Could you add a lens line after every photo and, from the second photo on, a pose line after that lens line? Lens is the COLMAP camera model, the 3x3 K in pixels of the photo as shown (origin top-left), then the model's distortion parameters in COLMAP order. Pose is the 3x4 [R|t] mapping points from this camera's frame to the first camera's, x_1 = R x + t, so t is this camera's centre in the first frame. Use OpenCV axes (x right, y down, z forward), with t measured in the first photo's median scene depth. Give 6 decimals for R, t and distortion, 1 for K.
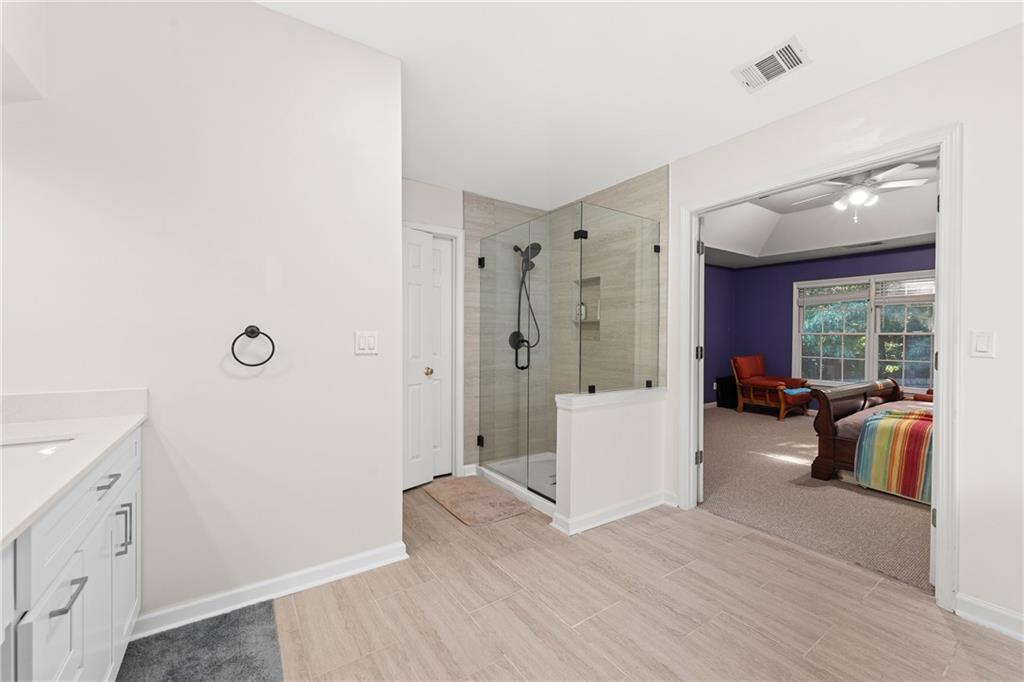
lens RADIAL K [[419.5, 0, 515.9], [0, 419.5, 340.6], [0, 0, 1]] dist [0.004677, 0.000480]
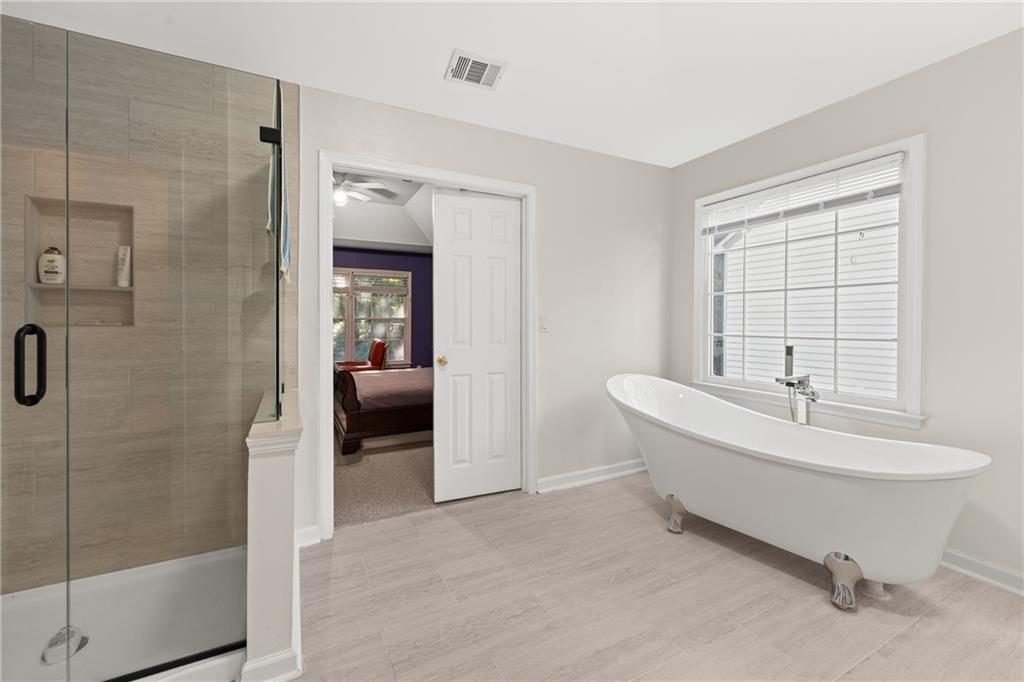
lens RADIAL K [[419.5, 0, 512.2], [0, 419.5, 323.3], [0, 0, 1]] dist [0.004677, 0.000480]
pose [[0.121867, -0.004786, 0.992535, -0.369120], [0.008206, 0.999959, 0.003815, -0.001797], [-0.992512, 0.007680, 0.121901, 0.612152]]
